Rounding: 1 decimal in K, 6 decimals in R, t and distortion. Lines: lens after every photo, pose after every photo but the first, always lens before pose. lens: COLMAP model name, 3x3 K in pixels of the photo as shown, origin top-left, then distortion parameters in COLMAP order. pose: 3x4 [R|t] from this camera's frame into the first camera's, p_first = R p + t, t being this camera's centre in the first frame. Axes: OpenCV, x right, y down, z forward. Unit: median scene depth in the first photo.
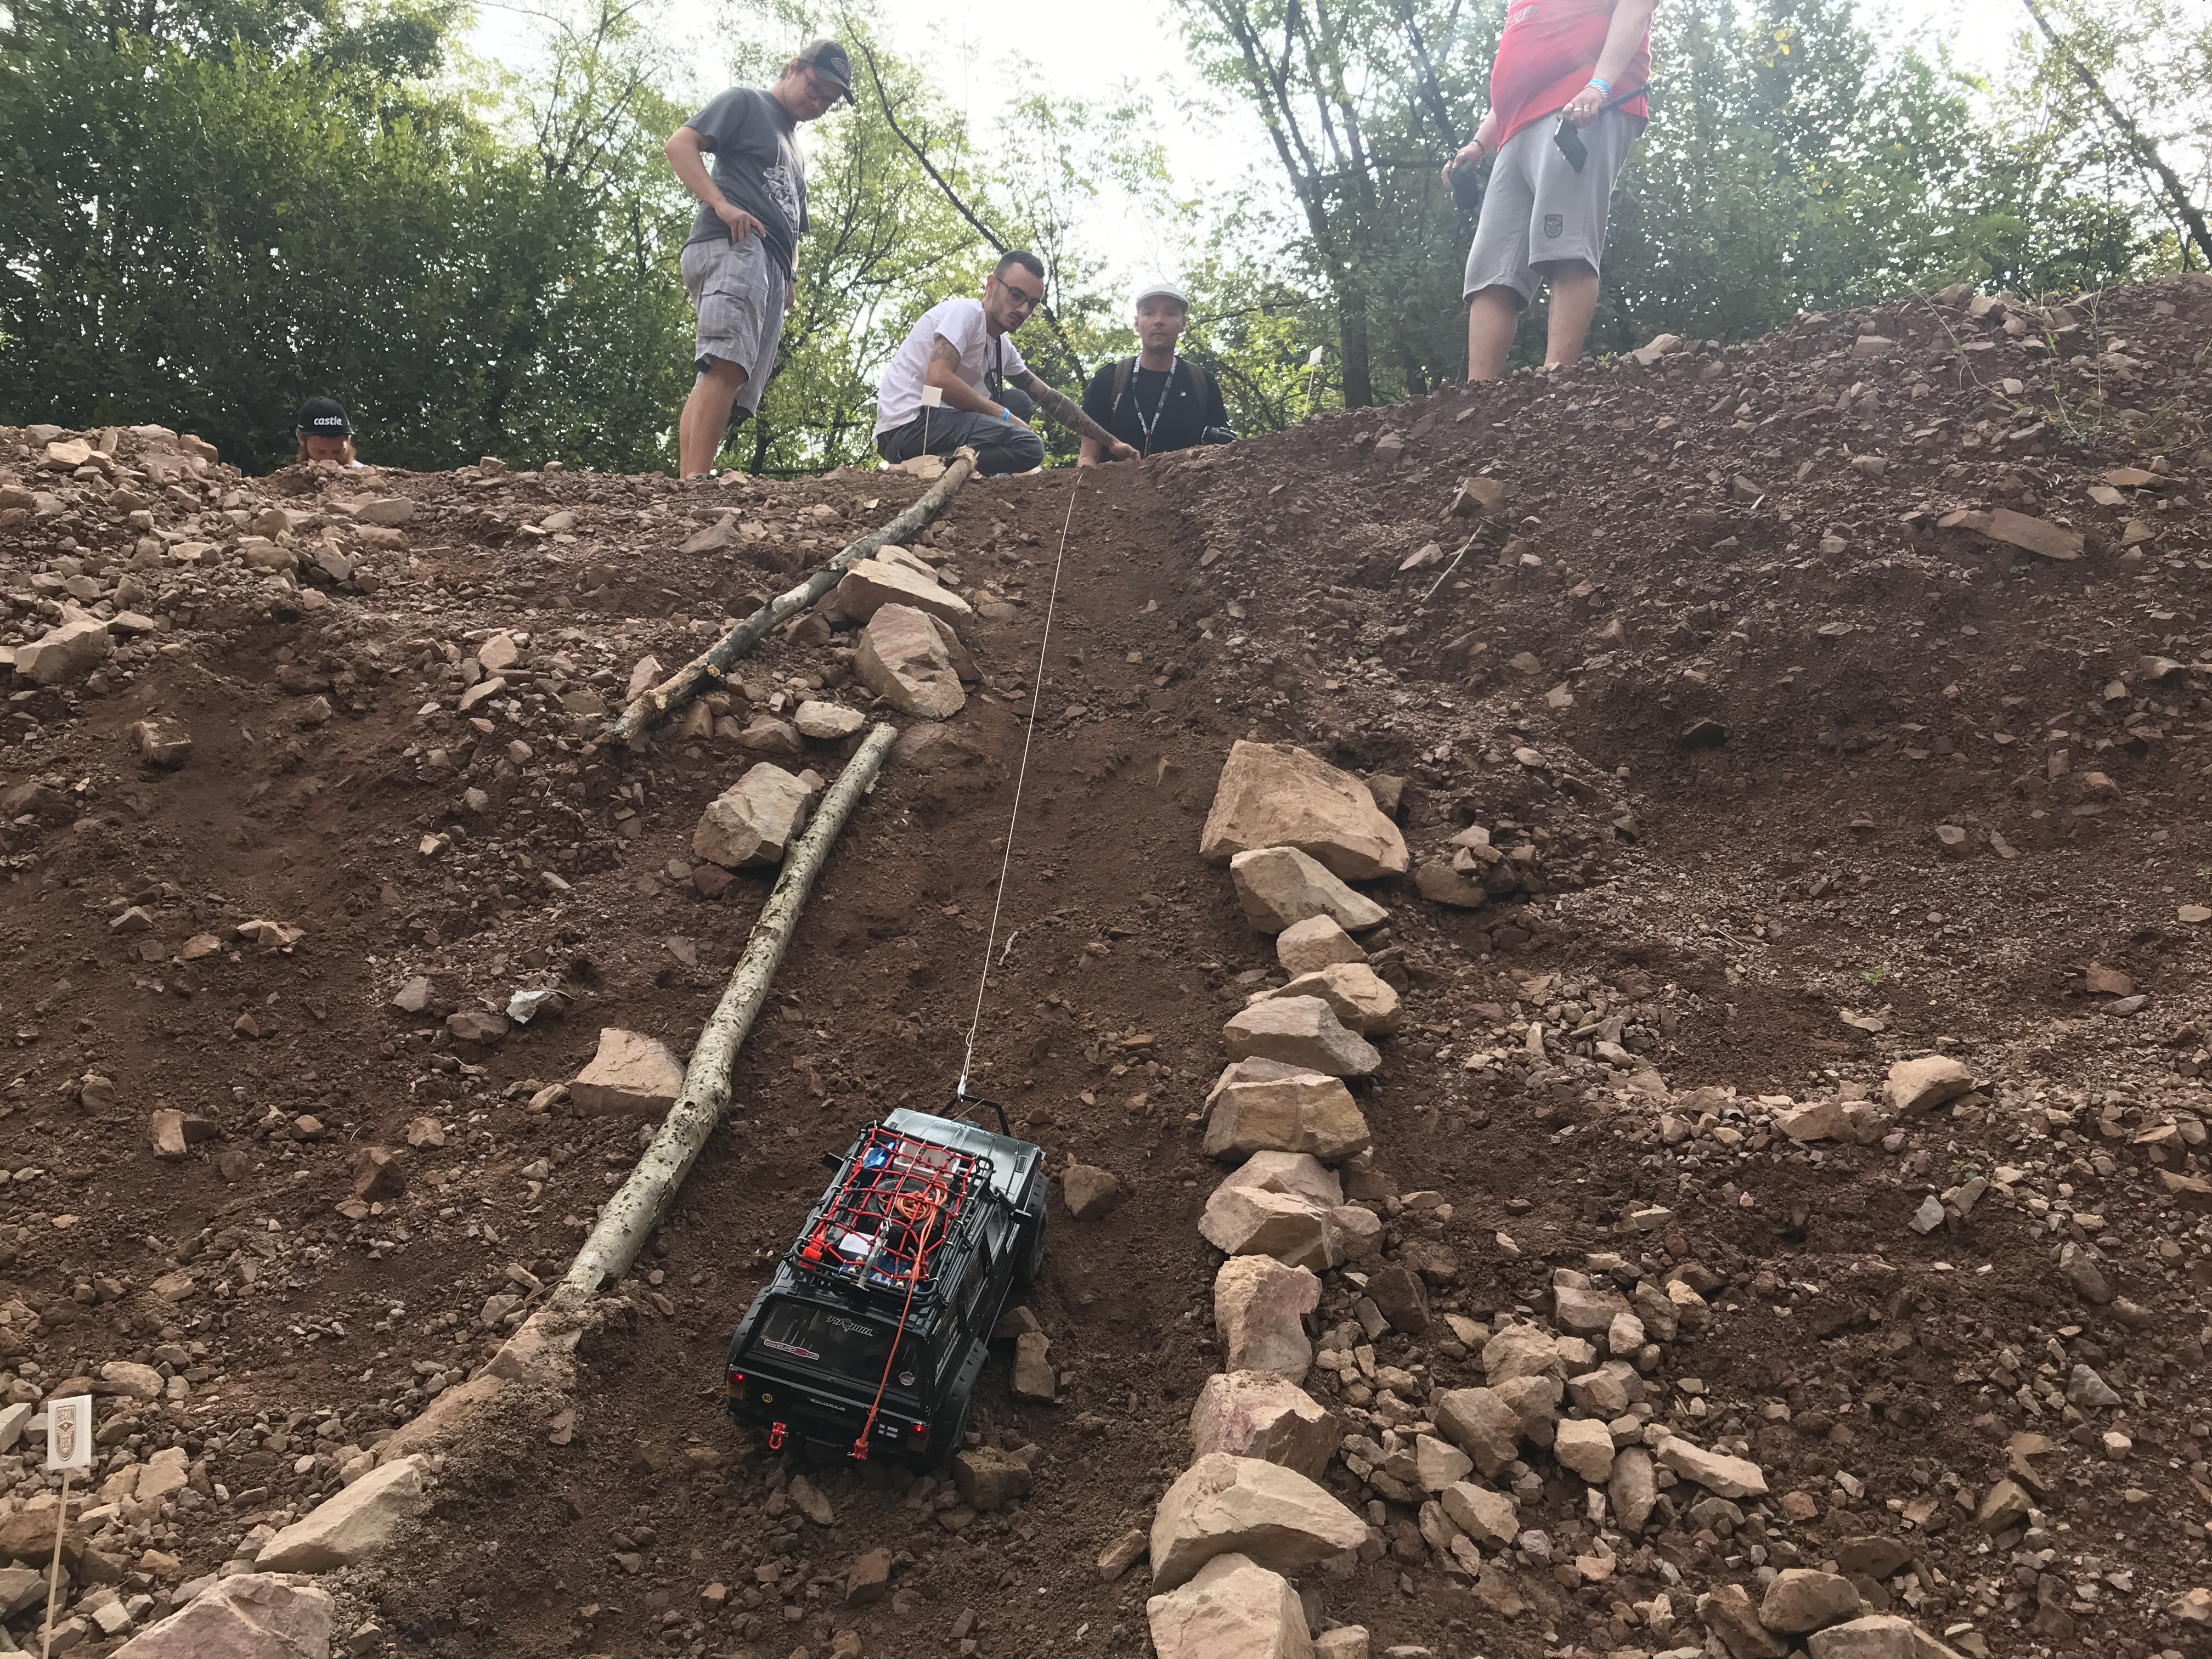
lens RADIAL K [[1791.0, 0, 1185.9], [0, 1791.0, 826.5], [0, 0, 1]] dist [0.040551, -0.131110]
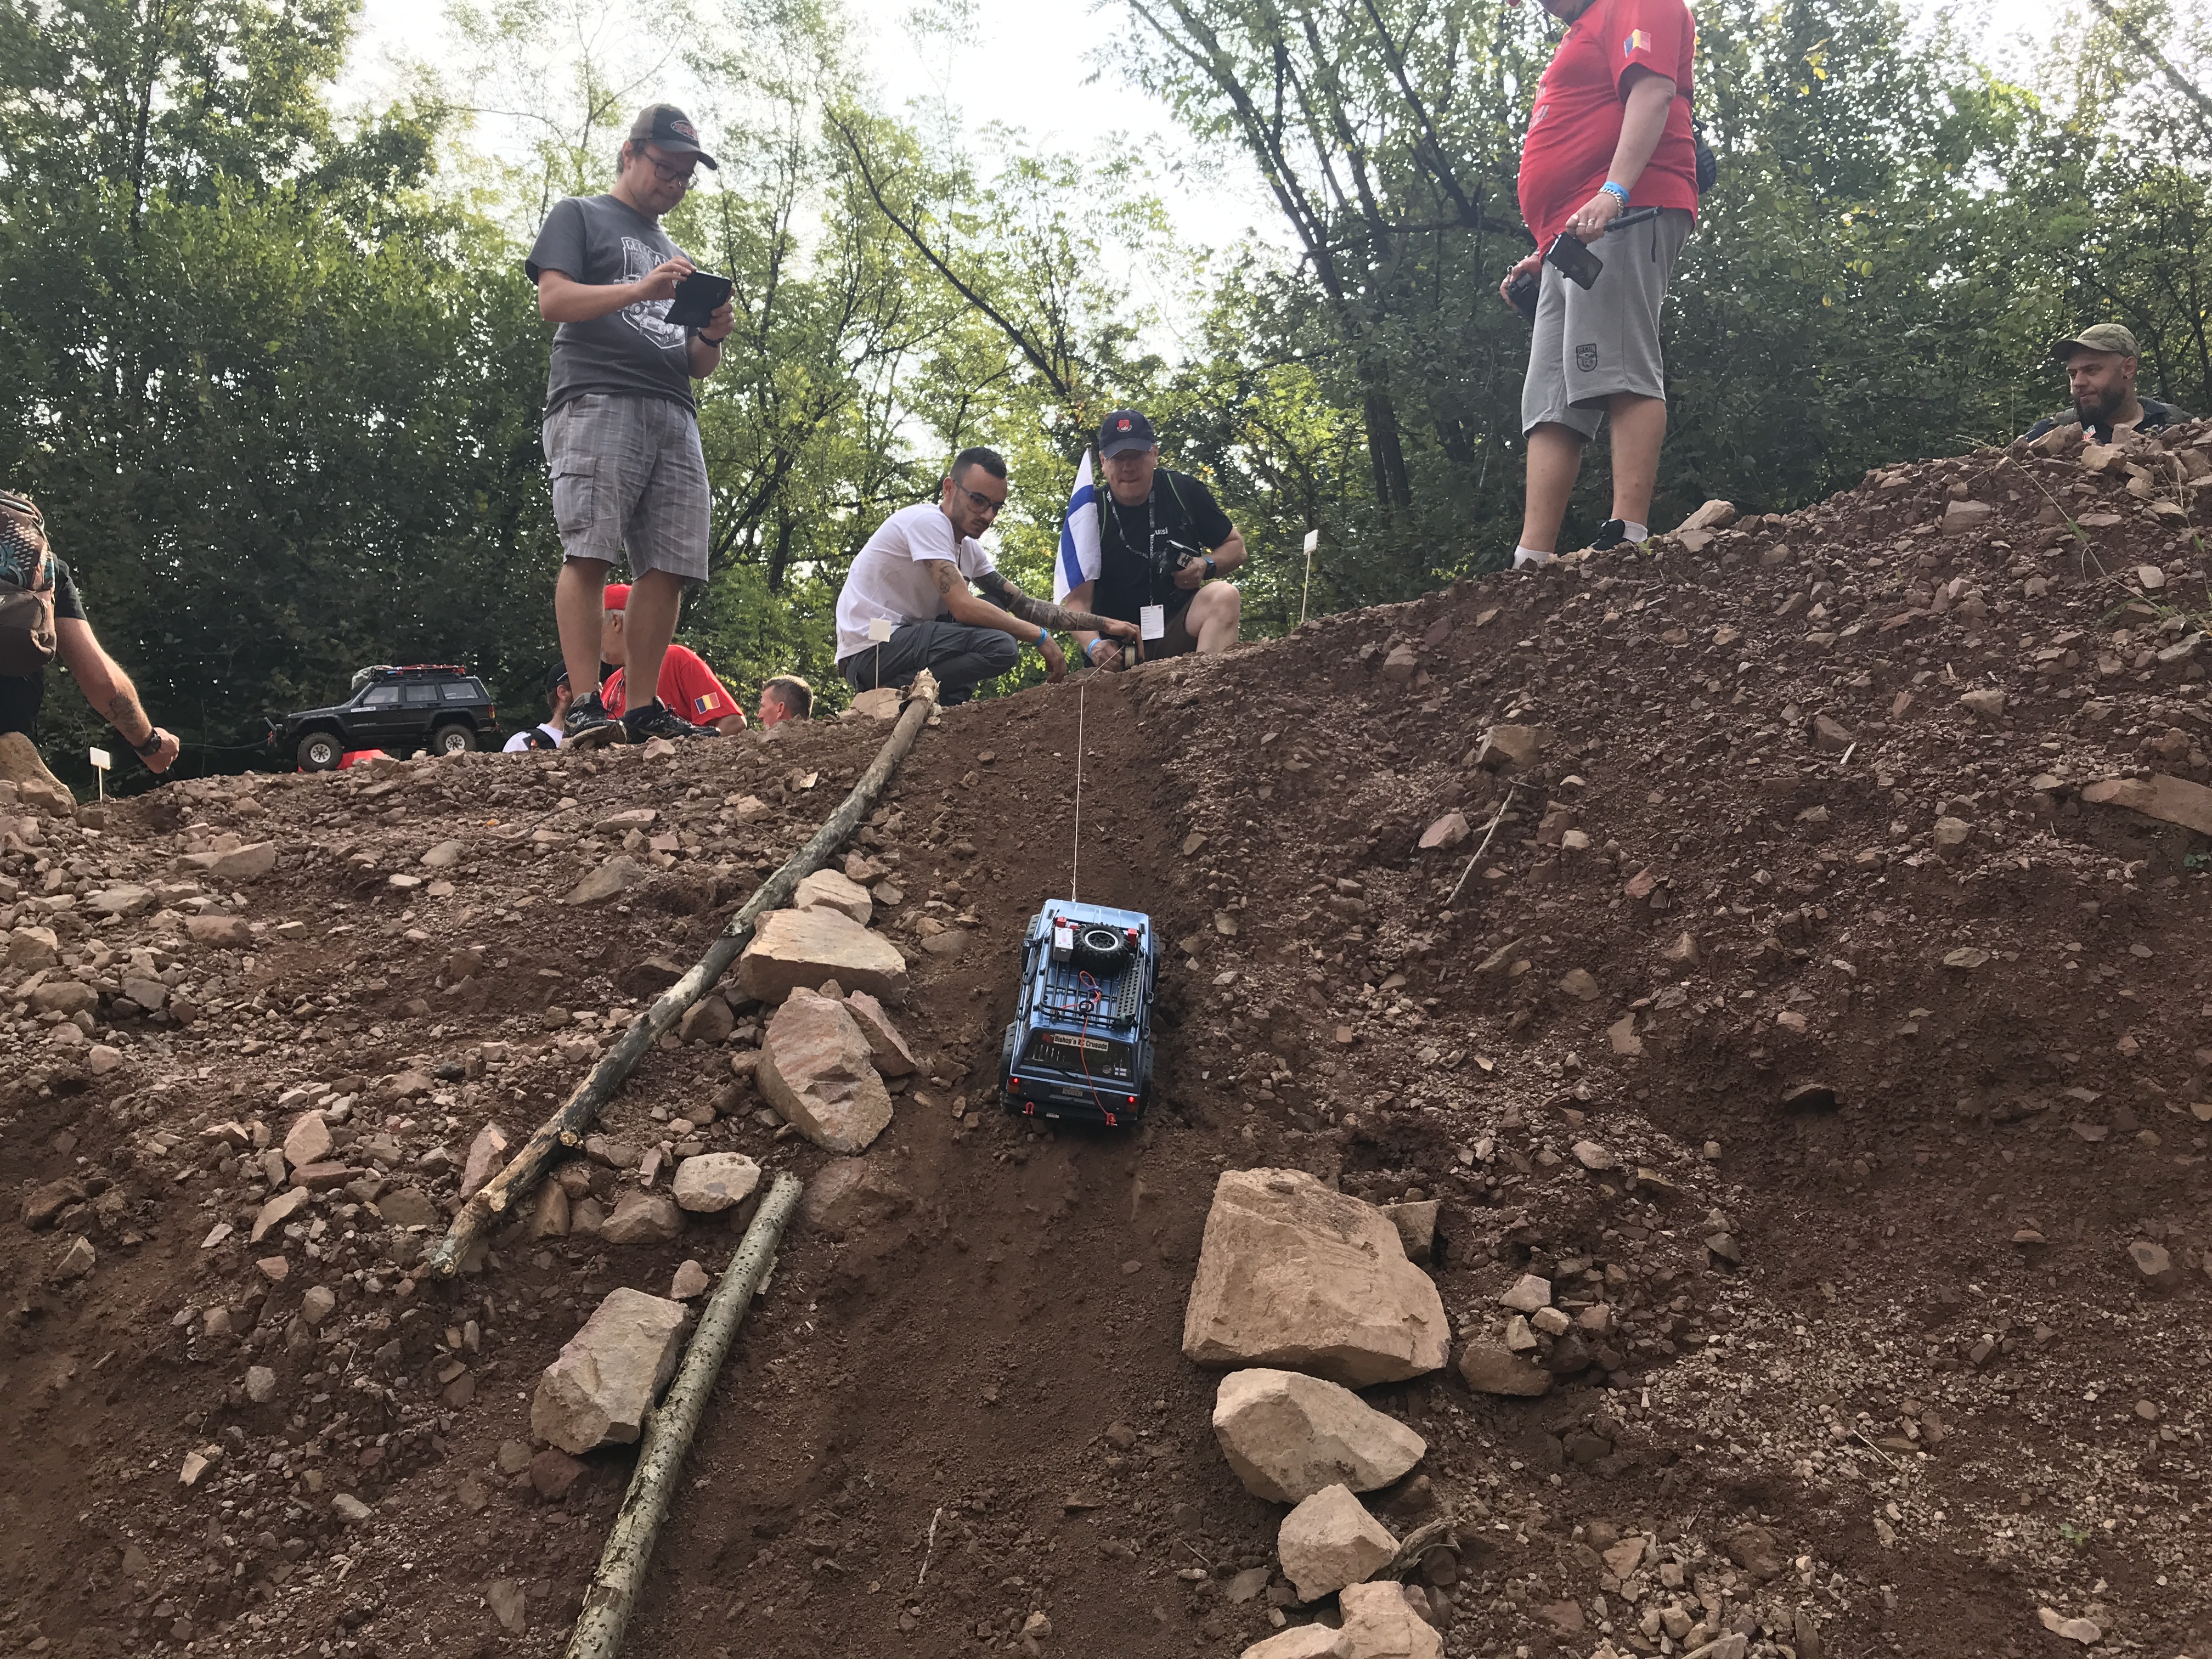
lens RADIAL K [[1822.0, 0, 1181.3], [0, 1822.0, 829.2], [0, 0, 1]] dist [-0.008654, 0.004686]
pose [[0.995507, -0.084511, -0.042706, 0.054144], [0.084105, 0.996394, -0.011234, -0.179007], [0.043501, 0.007592, 0.999025, 0.177526]]
